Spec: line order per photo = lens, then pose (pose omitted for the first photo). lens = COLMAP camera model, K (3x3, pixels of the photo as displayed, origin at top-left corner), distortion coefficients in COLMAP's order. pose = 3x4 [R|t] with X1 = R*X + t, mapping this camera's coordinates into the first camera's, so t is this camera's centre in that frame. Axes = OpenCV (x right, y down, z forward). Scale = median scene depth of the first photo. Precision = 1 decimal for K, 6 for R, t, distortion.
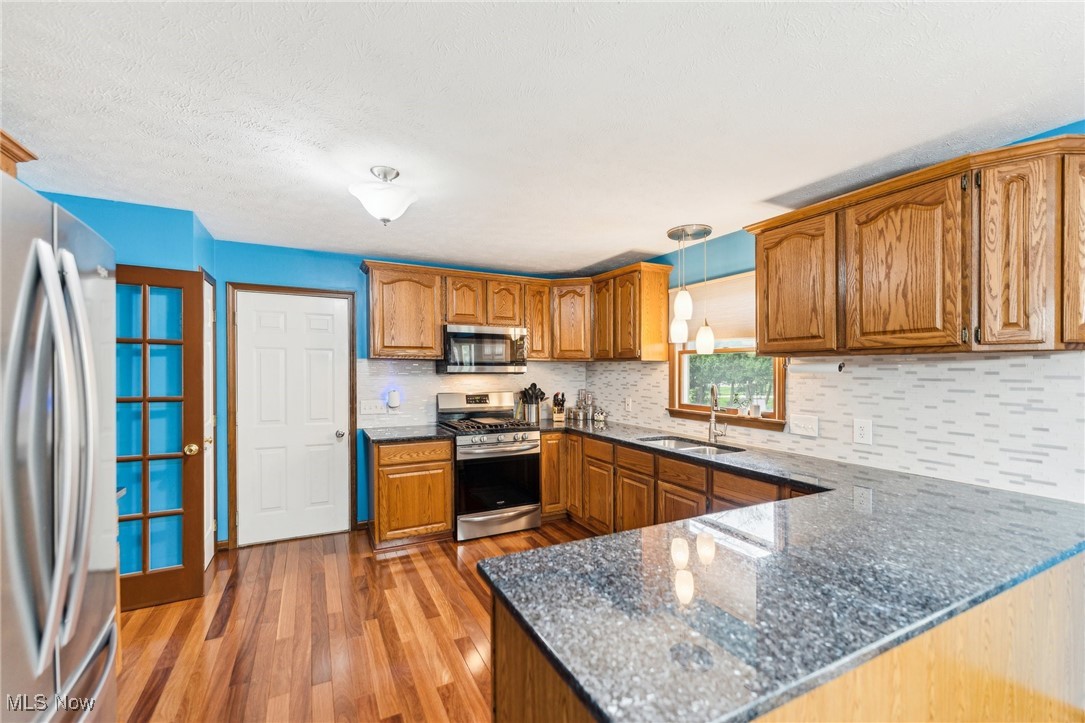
lens RADIAL K [[444.8, 0, 530.7], [0, 444.8, 361.0], [0, 0, 1]] dist [-0.002772, -0.000066]
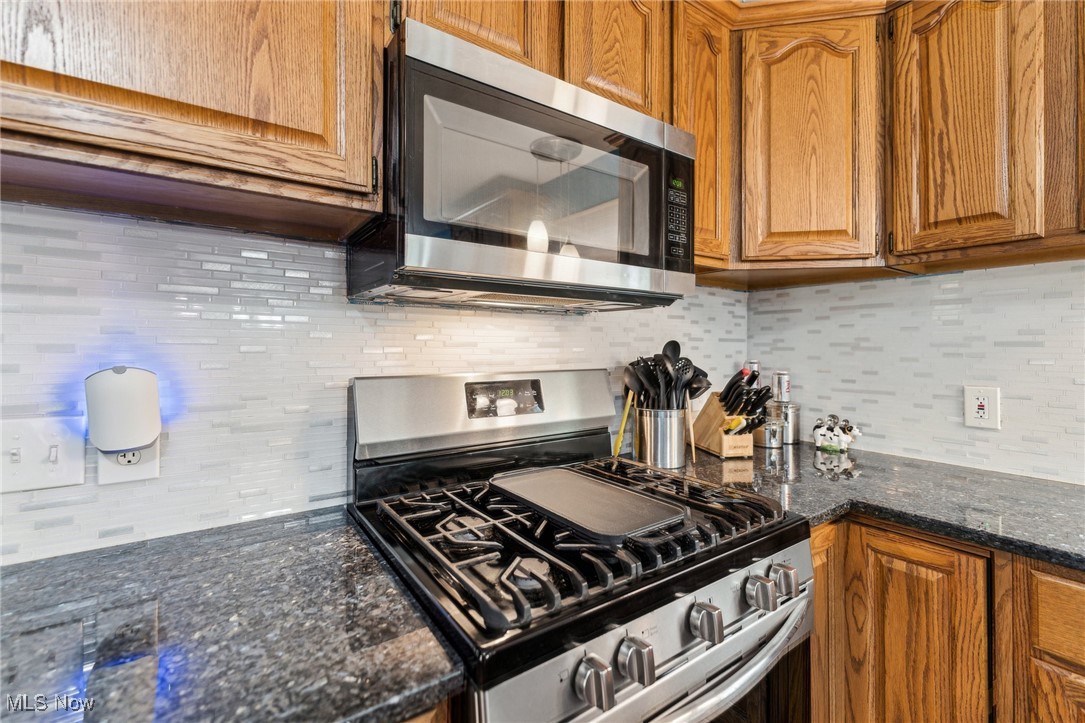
lens RADIAL K [[460.8, 0, 524.3], [0, 460.8, 335.1], [0, 0, 1]] dist [-0.000170, 0.000090]
pose [[0.990978, 0.003306, 0.133985, -0.180843], [-0.002668, 0.999984, -0.004944, 0.060587], [-0.133999, 0.004542, 0.990971, 0.884690]]
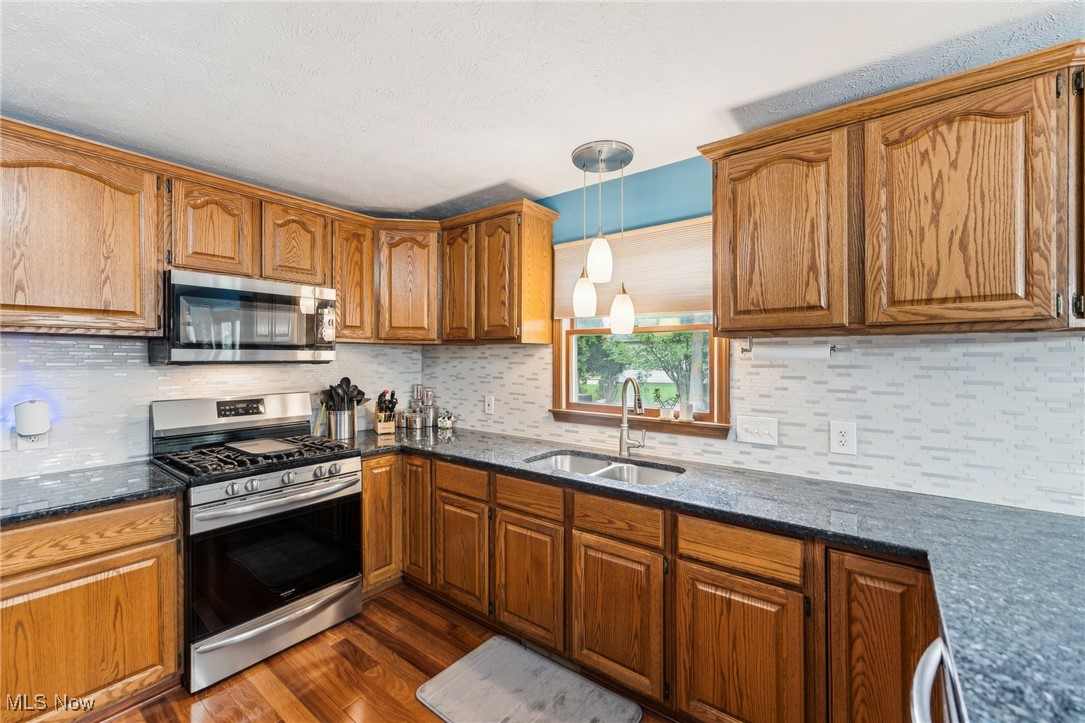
lens RADIAL K [[452.2, 0, 536.7], [0, 452.2, 352.8], [0, 0, 1]] dist [0.001393, 0.000156]
pose [[0.901469, 0.002884, 0.432833, -0.035308], [-0.006950, 0.999945, 0.007813, 0.009192], [-0.432787, -0.010051, 0.901440, 0.376413]]
